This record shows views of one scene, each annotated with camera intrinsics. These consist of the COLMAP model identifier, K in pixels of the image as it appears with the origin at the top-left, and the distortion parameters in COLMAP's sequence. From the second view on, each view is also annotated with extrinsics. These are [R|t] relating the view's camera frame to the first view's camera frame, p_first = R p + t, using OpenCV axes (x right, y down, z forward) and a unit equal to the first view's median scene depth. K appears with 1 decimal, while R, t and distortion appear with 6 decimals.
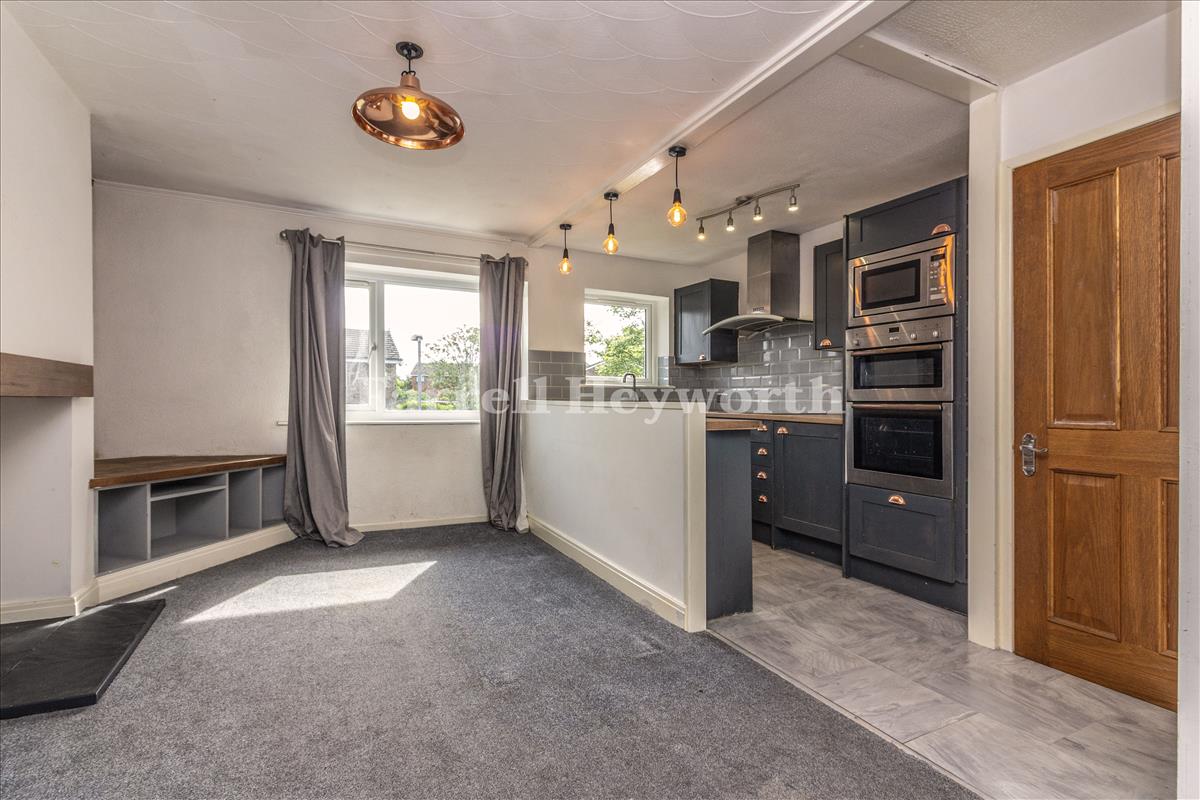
lens RADIAL K [[555.8, 0, 598.1], [0, 555.8, 397.6], [0, 0, 1]] dist [-0.000356, 0.000988]
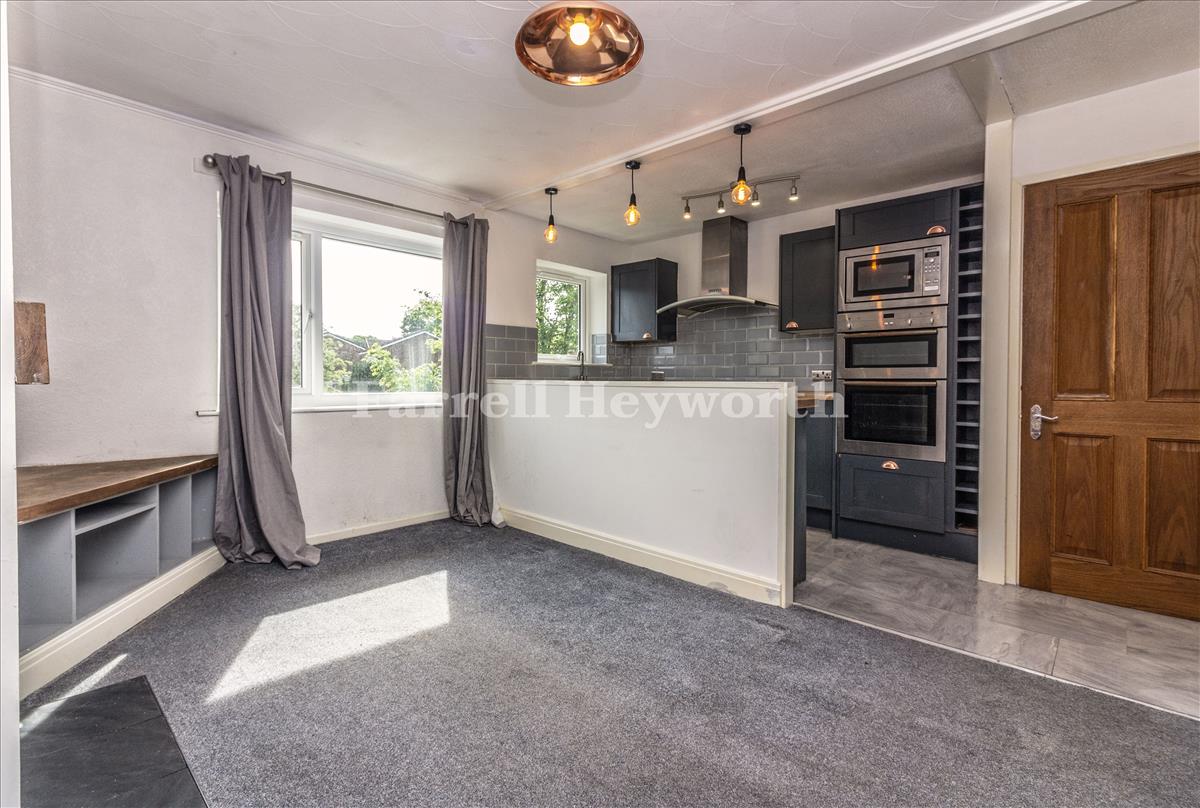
lens RADIAL K [[557.9, 0, 595.3], [0, 557.9, 380.9], [0, 0, 1]] dist [0.000594, 0.000441]
pose [[0.938238, -0.009621, 0.345856, -0.392662], [0.005020, 0.999887, 0.014196, -0.007546], [-0.345954, -0.011583, 0.938180, 0.128570]]
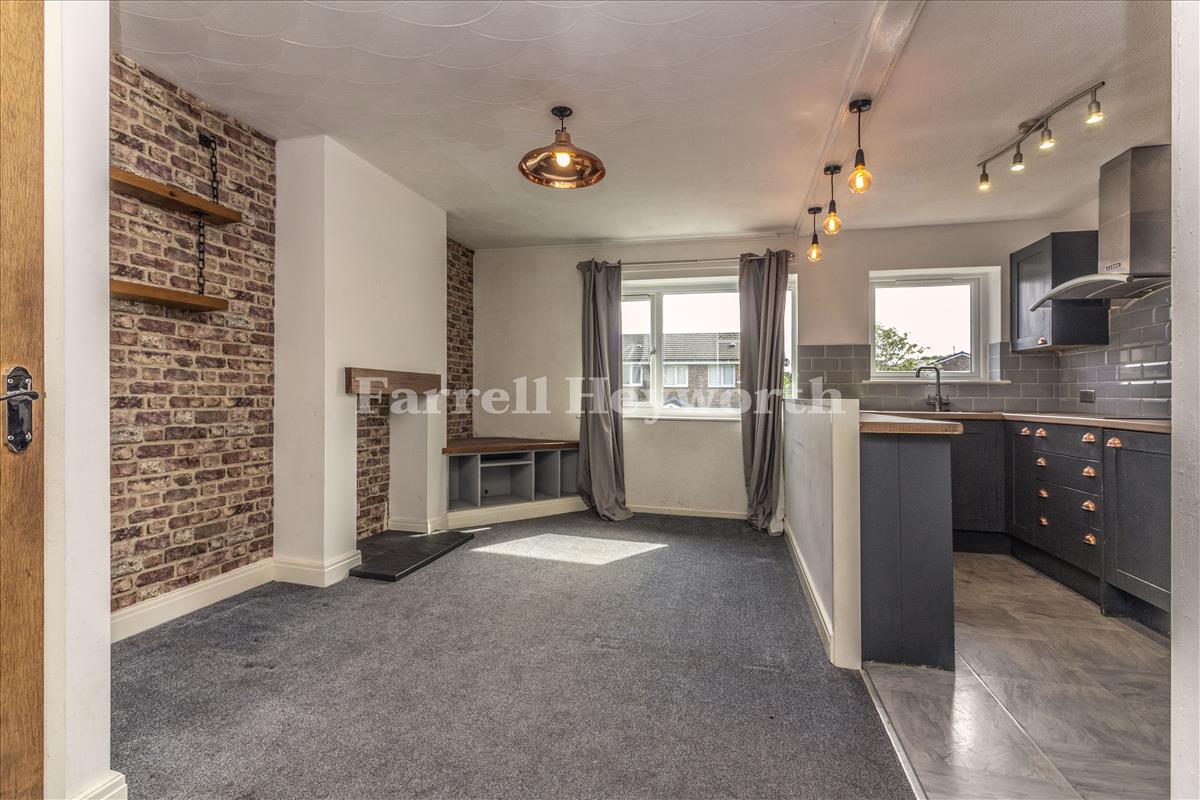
lens RADIAL K [[555.8, 0, 595.7], [0, 555.8, 397.6], [0, 0, 1]] dist [-0.000356, 0.000988]
pose [[0.758687, -0.000451, -0.651455, 0.342253], [0.002788, 0.999993, 0.002554, 0.000003], [0.651450, -0.003754, 0.758683, 0.075184]]
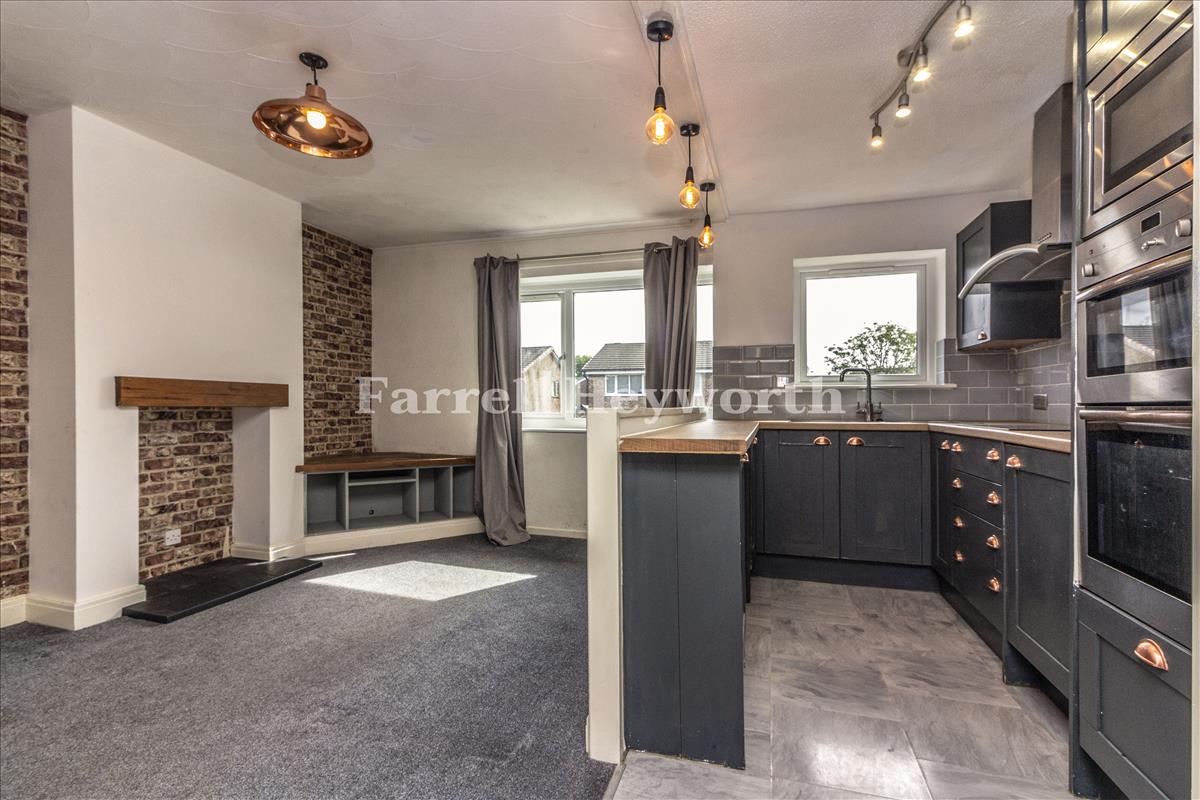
lens RADIAL K [[555.8, 0, 598.6], [0, 555.8, 411.6], [0, 0, 1]] dist [-0.000356, 0.000988]
pose [[0.719925, -0.003131, -0.694045, 0.484661], [0.011736, 0.999902, 0.007663, 0.004420], [0.693953, -0.013662, 0.719891, 0.410305]]
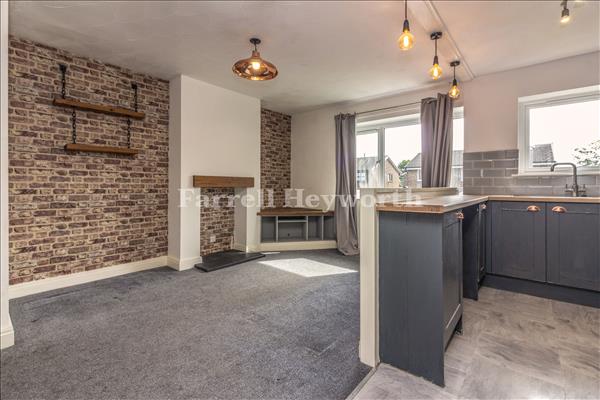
lens RADIAL K [[277.9, 0, 303.4], [0, 277.9, 189.3], [0, 0, 1]] dist [-0.000356, 0.000988]
pose [[0.401029, -0.000331, -0.916065, 0.554351], [0.010694, 0.999933, 0.004321, 0.003208], [0.916003, -0.011529, 0.401006, 0.466870]]
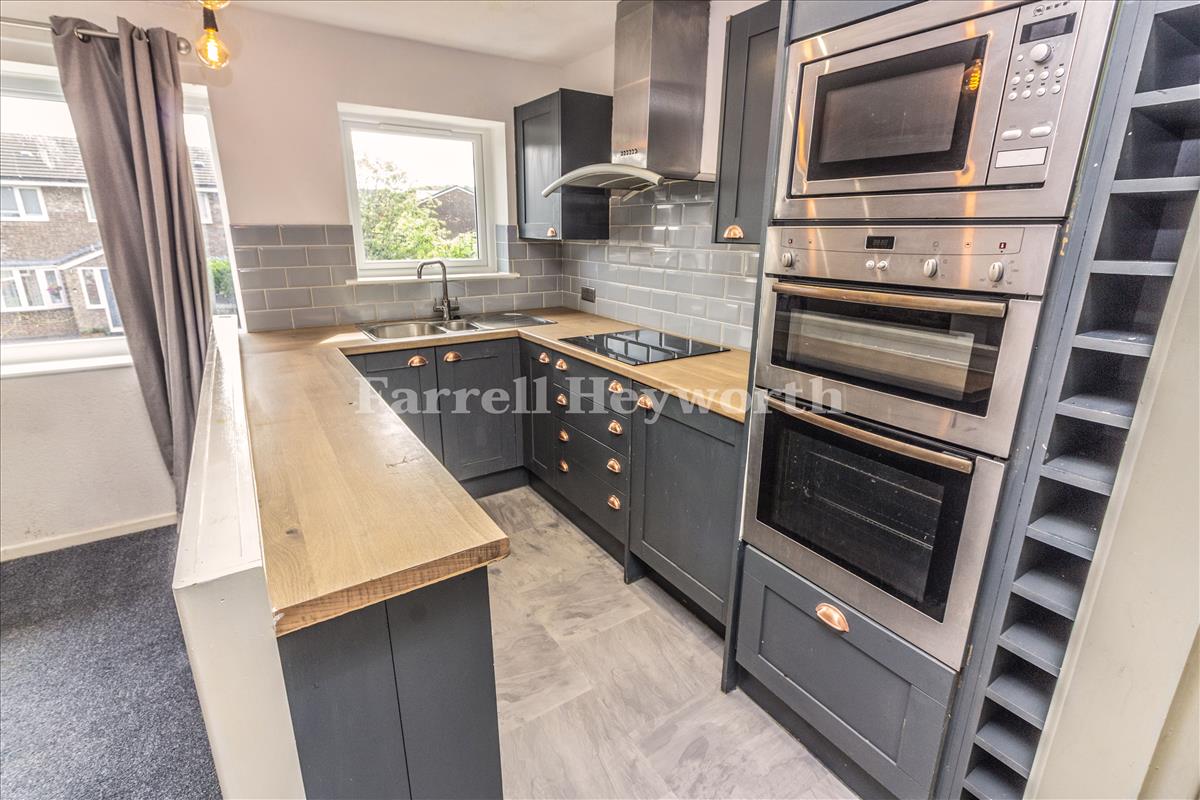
lens RADIAL K [[555.8, 0, 592.3], [0, 555.8, 389.2], [0, 0, 1]] dist [-0.000356, 0.000988]
pose [[0.995687, -0.021776, 0.090188, 0.270381], [-0.004334, 0.960090, 0.279657, -0.121466], [-0.092678, -0.278842, 0.955855, 0.569880]]
